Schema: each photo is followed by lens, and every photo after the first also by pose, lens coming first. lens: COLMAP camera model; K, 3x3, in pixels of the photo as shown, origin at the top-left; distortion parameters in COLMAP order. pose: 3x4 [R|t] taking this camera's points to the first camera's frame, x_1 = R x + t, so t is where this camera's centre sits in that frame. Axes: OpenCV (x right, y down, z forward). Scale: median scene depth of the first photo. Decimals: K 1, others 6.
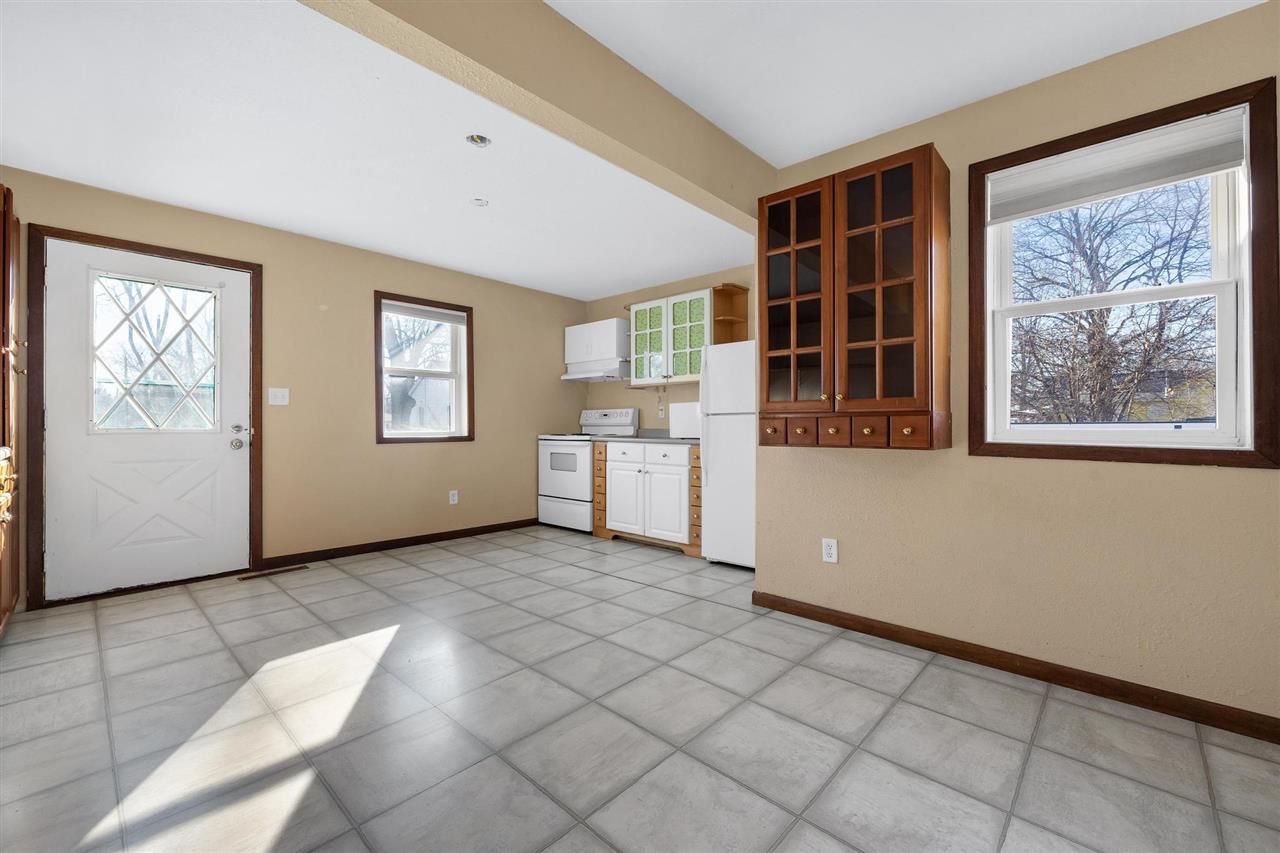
lens RADIAL K [[526.3, 0, 640.0], [0, 526.3, 426.5], [0, 0, 1]] dist [0.000191, 0.000216]
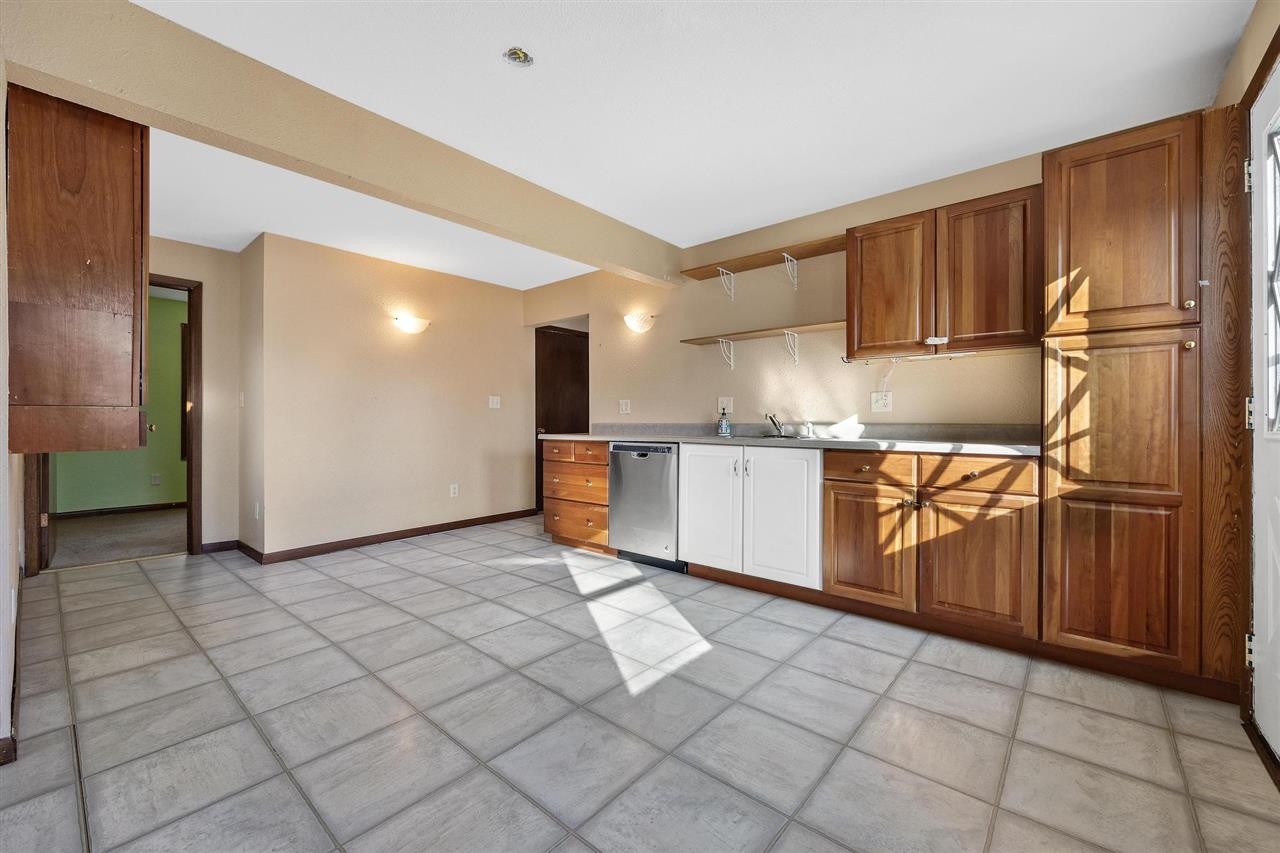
lens RADIAL K [[517.6, 0, 638.6], [0, 517.6, 420.5], [0, 0, 1]] dist [-0.001867, 0.000066]
pose [[-0.999291, 0.000494, -0.037646, -0.538486], [0.000419, 0.999998, 0.001999, -0.011811], [0.037647, 0.001982, -0.999289, 2.086728]]
